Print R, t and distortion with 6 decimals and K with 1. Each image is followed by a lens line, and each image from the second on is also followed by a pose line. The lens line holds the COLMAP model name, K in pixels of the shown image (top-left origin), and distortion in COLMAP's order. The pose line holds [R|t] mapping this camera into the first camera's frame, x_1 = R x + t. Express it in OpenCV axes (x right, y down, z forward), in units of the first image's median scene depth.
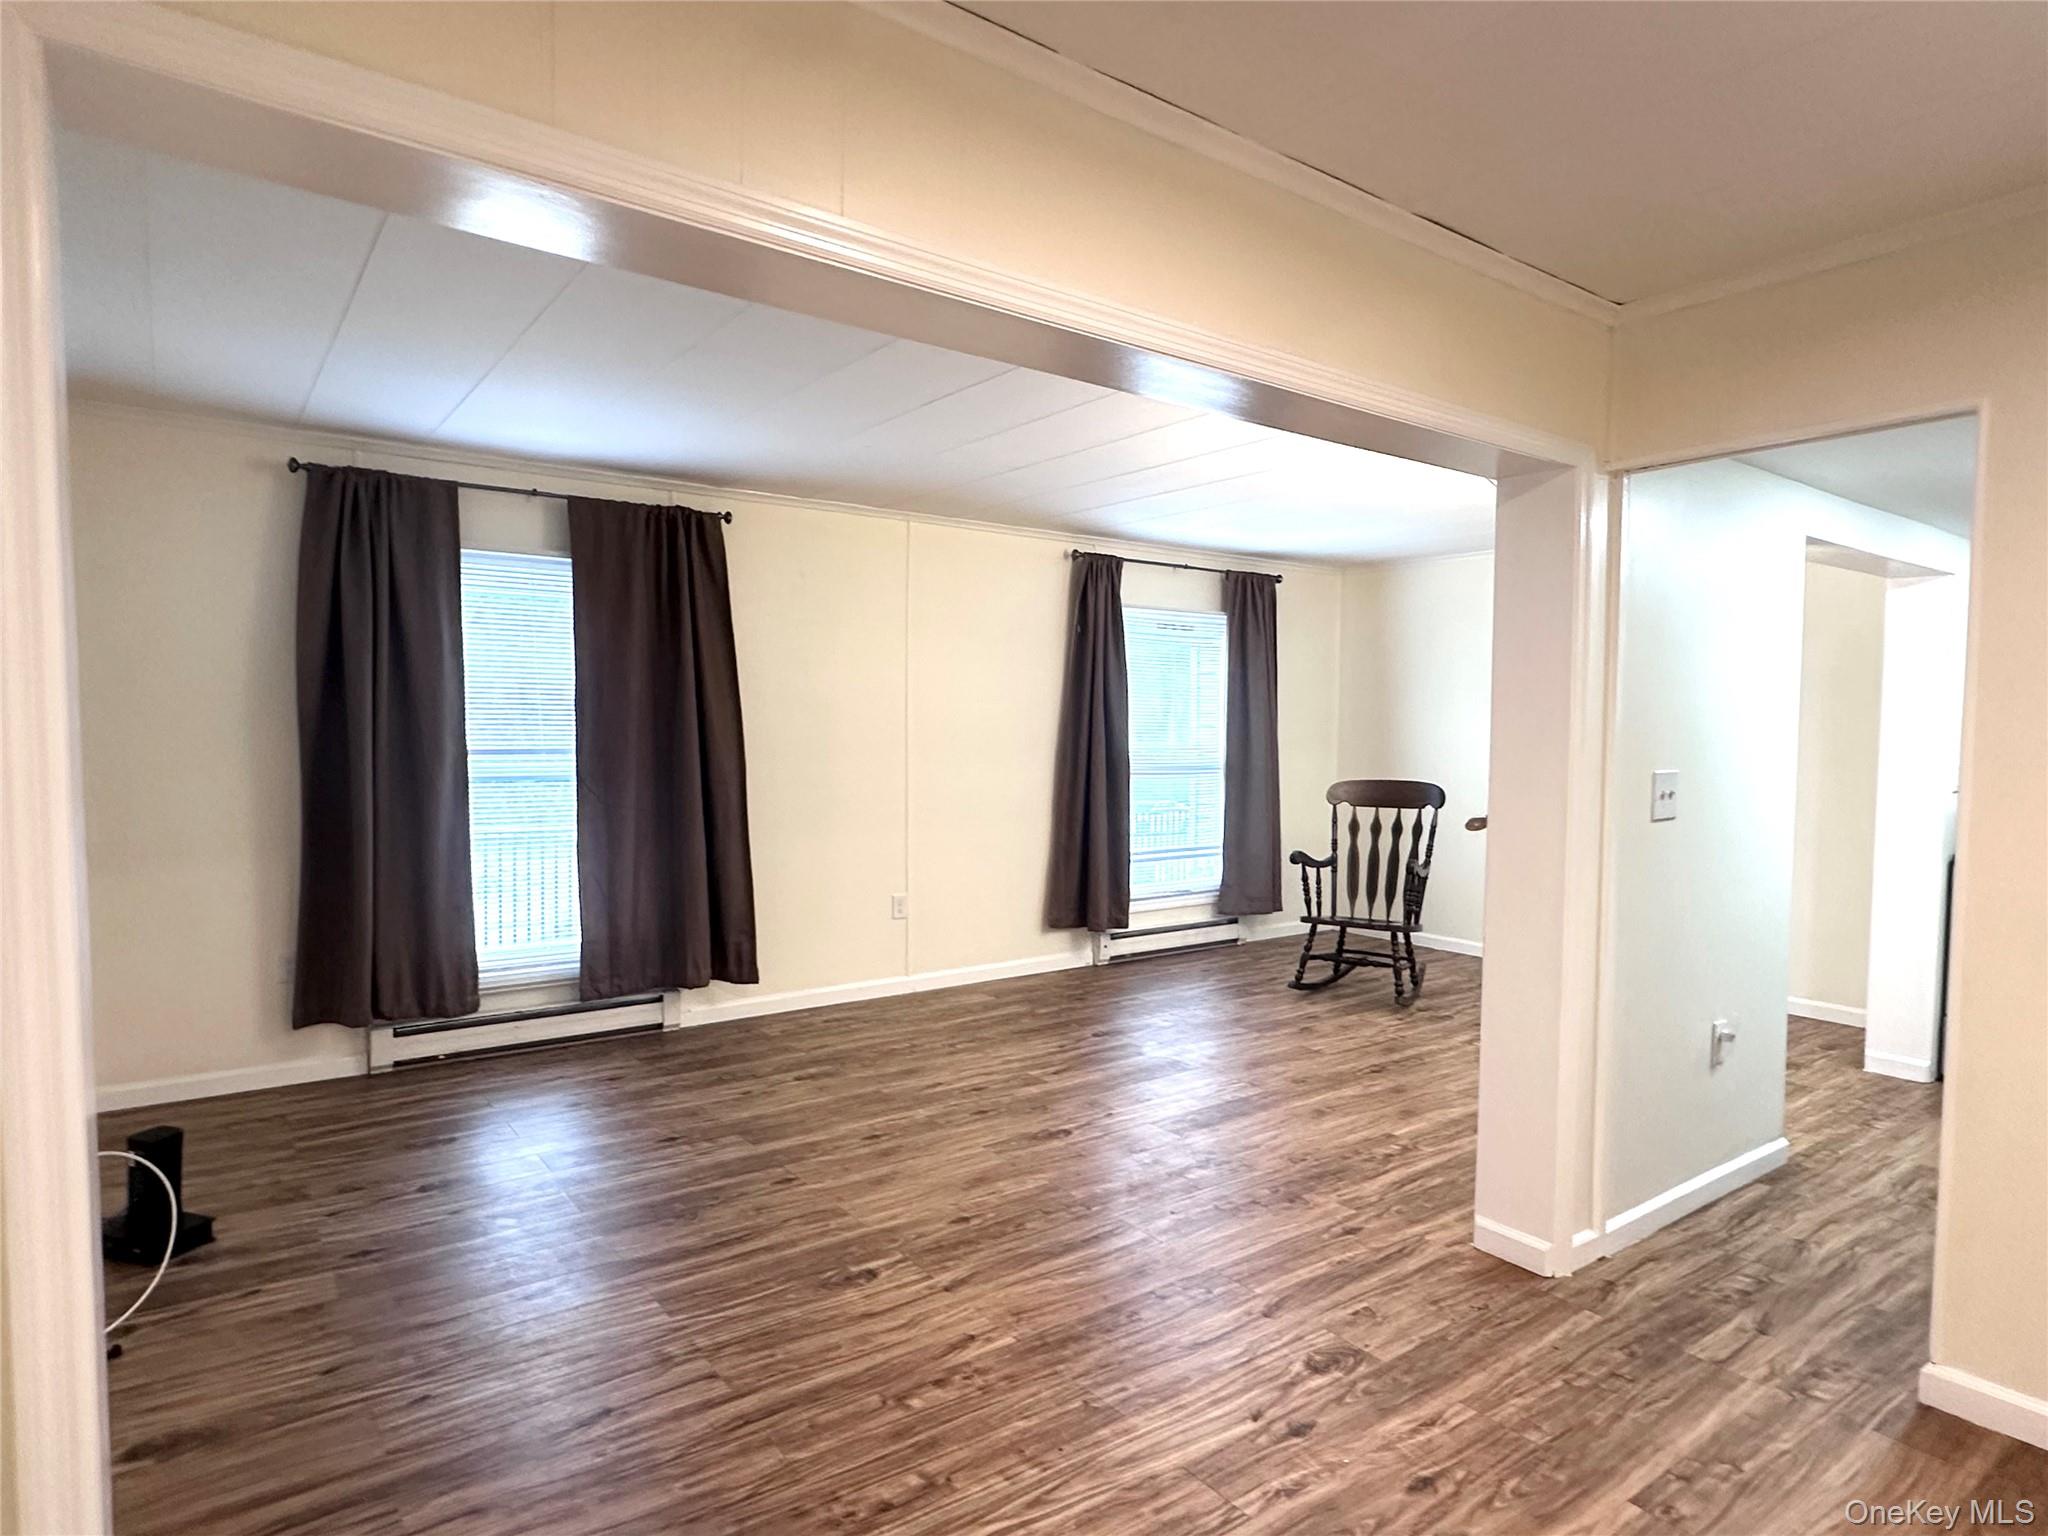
lens RADIAL K [[1170.7, 0, 1020.4], [0, 1170.7, 778.8], [0, 0, 1]] dist [-0.000241, -0.000145]
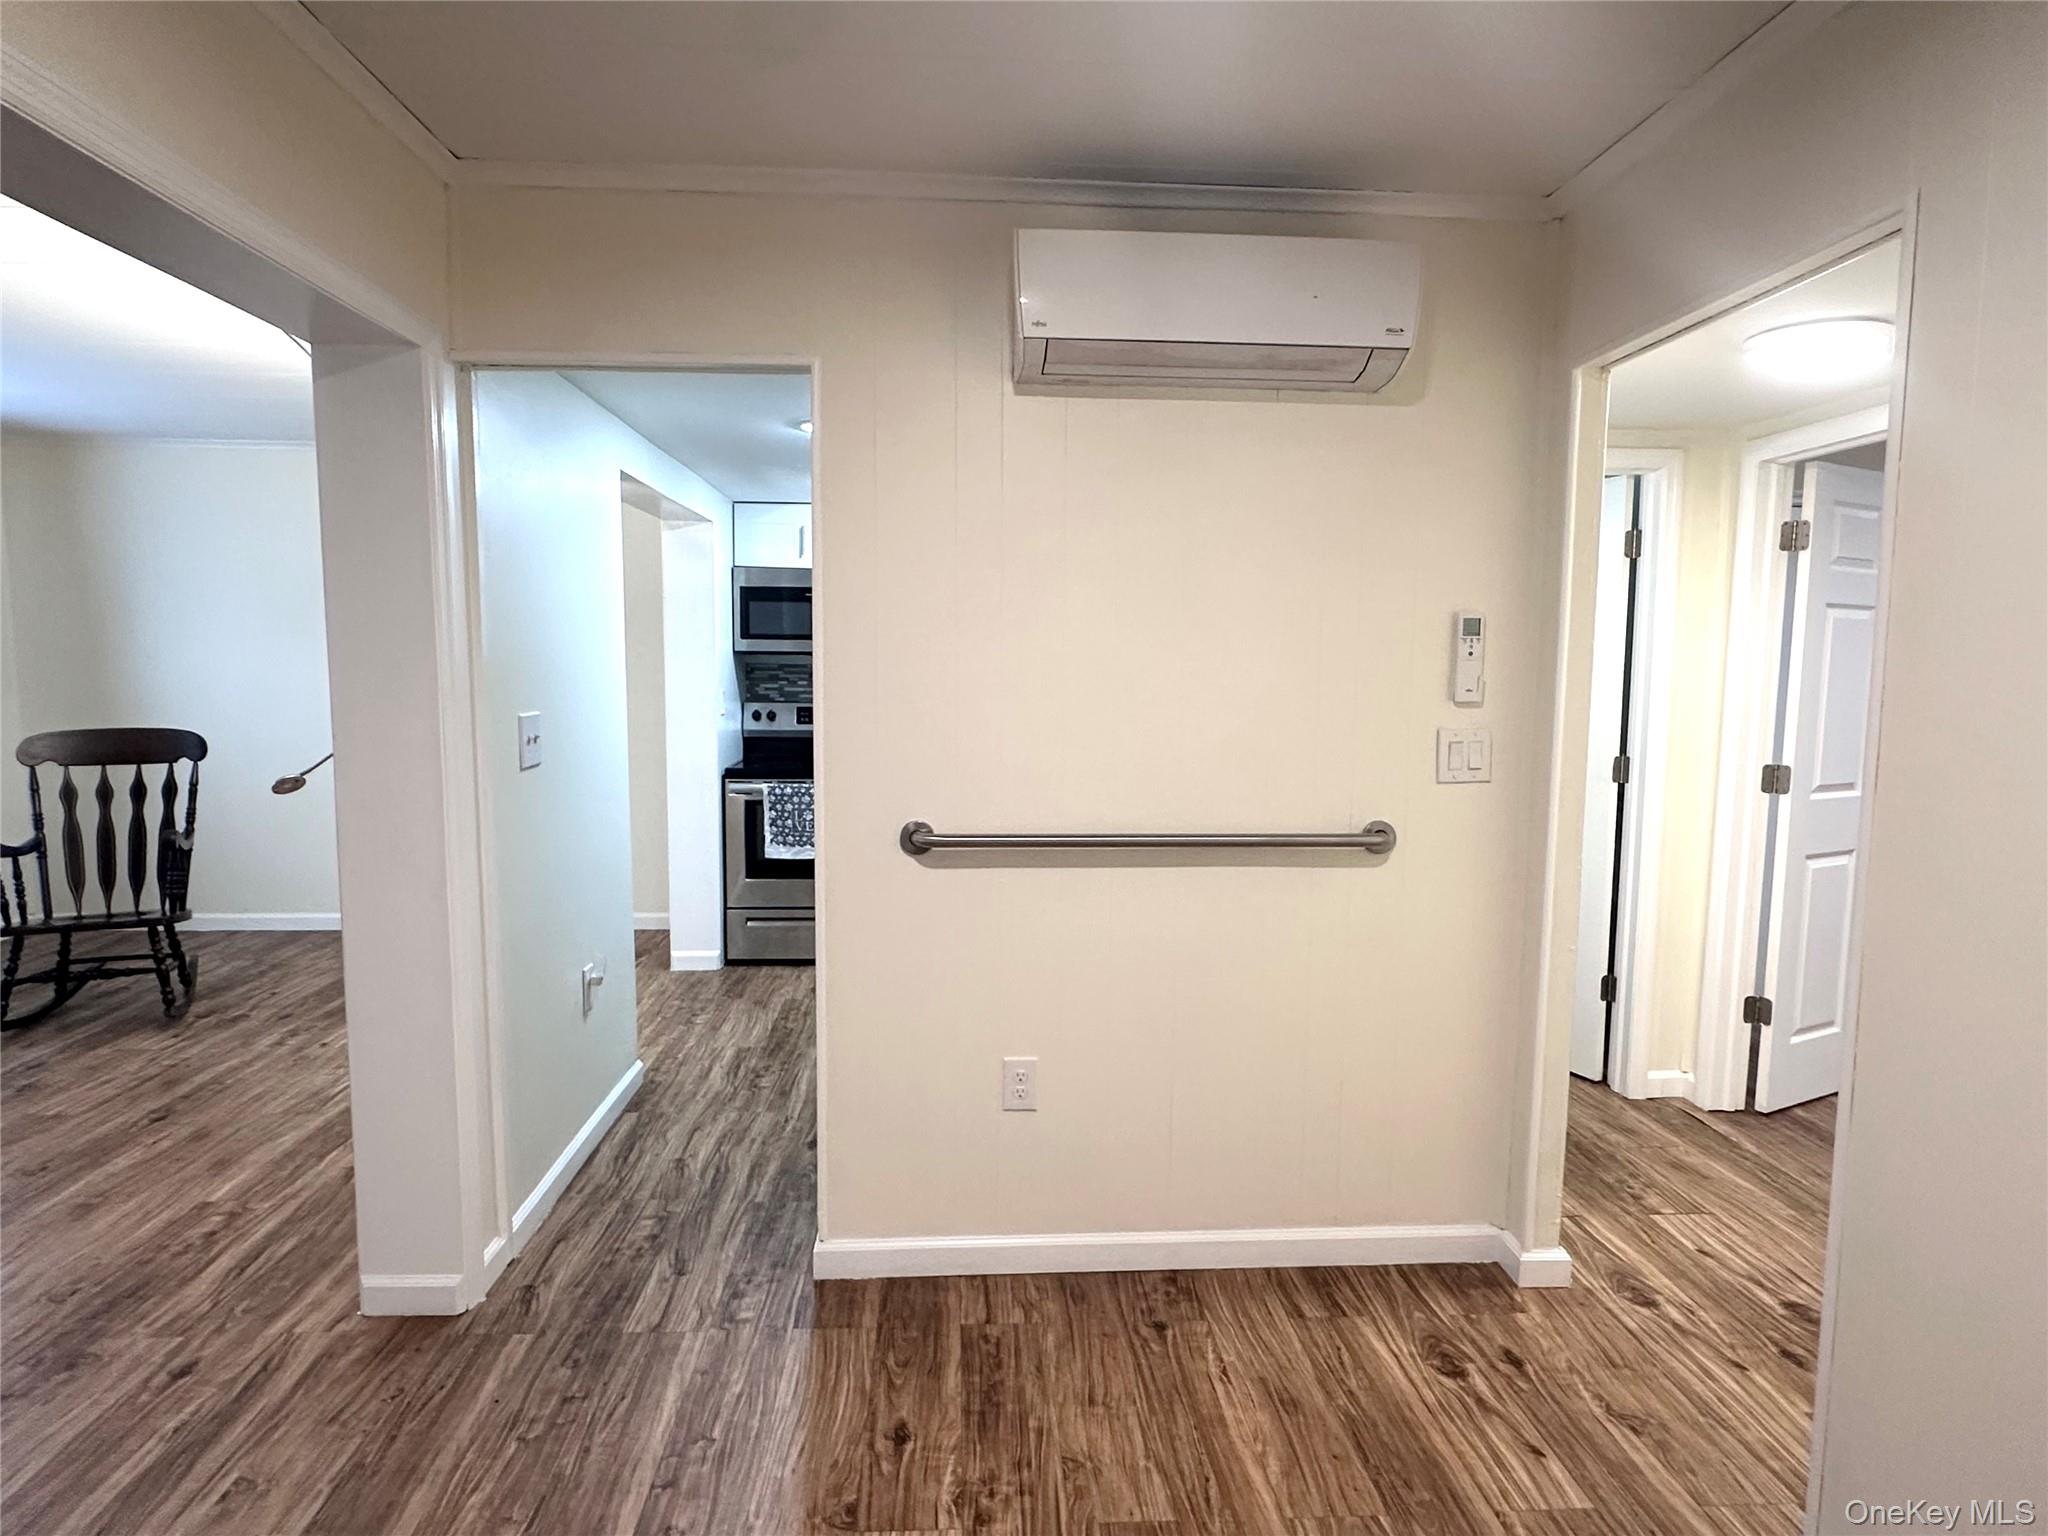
lens RADIAL K [[1170.7, 0, 1020.4], [0, 1170.7, 778.8], [0, 0, 1]] dist [-0.000241, -0.000145]
pose [[0.546738, -0.092016, 0.832233, -0.001616], [0.036644, 0.995620, 0.086007, -0.019837], [-0.836502, -0.016527, 0.547715, 0.176756]]
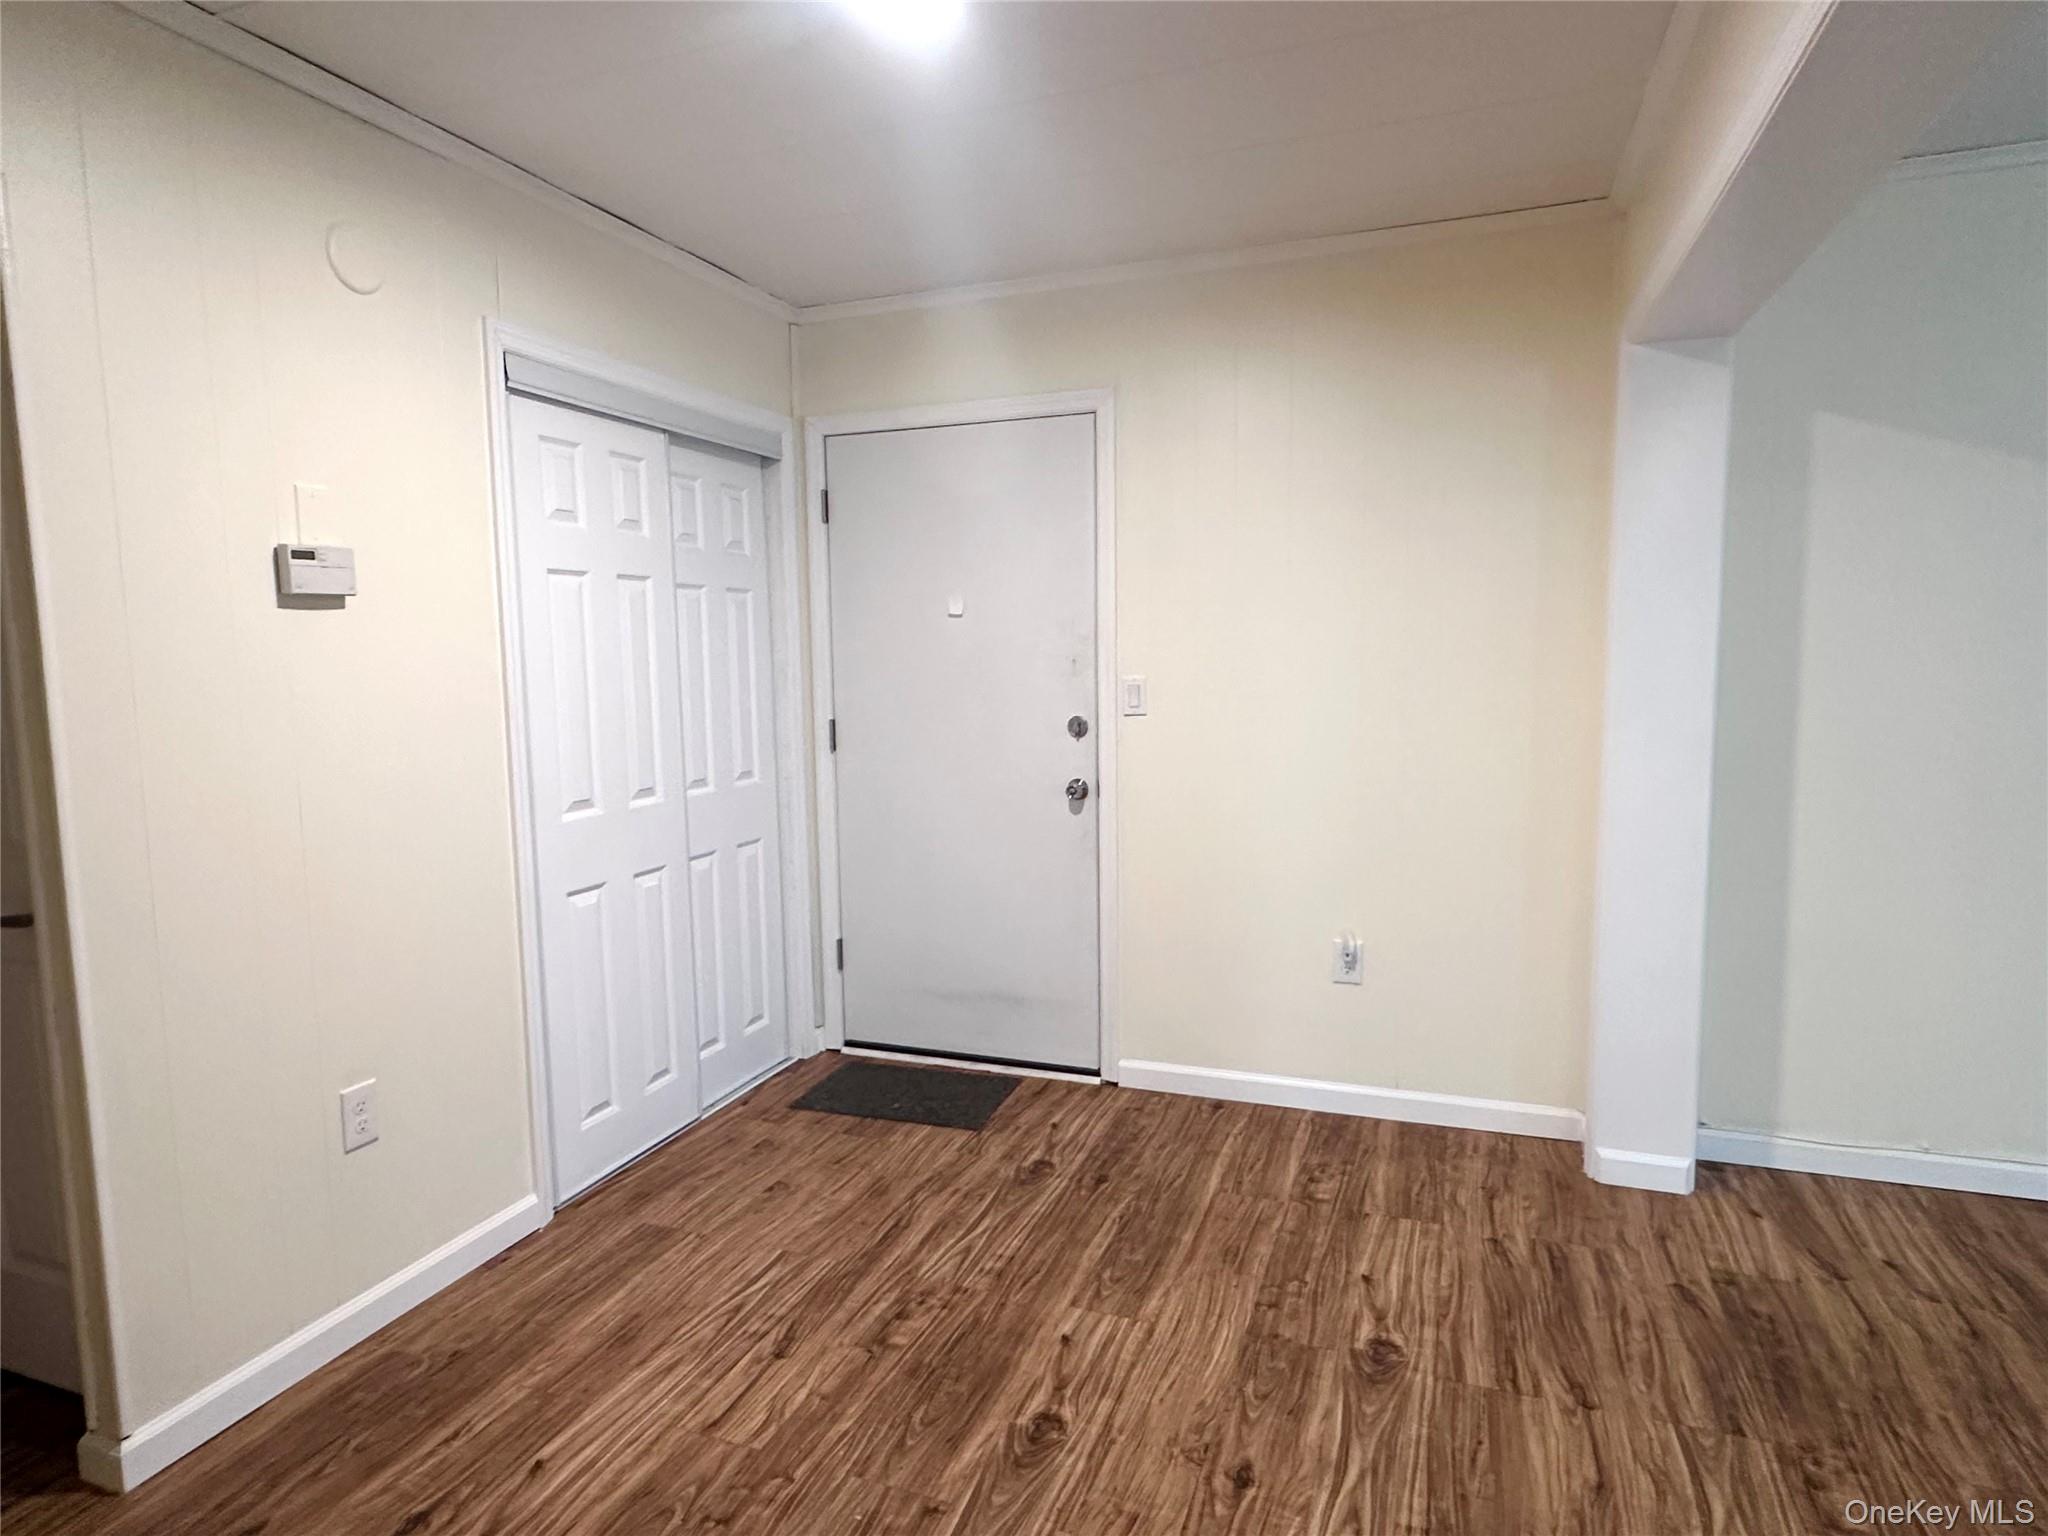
lens RADIAL K [[1172.4, 0, 1013.8], [0, 1172.4, 773.8], [0, 0, 1]] dist [-0.002062, 0.002020]
pose [[-0.840465, 0.059610, -0.538576, 0.546006], [-0.020536, 0.989712, 0.141590, -0.026556], [0.541476, 0.130062, -0.830595, 0.849076]]
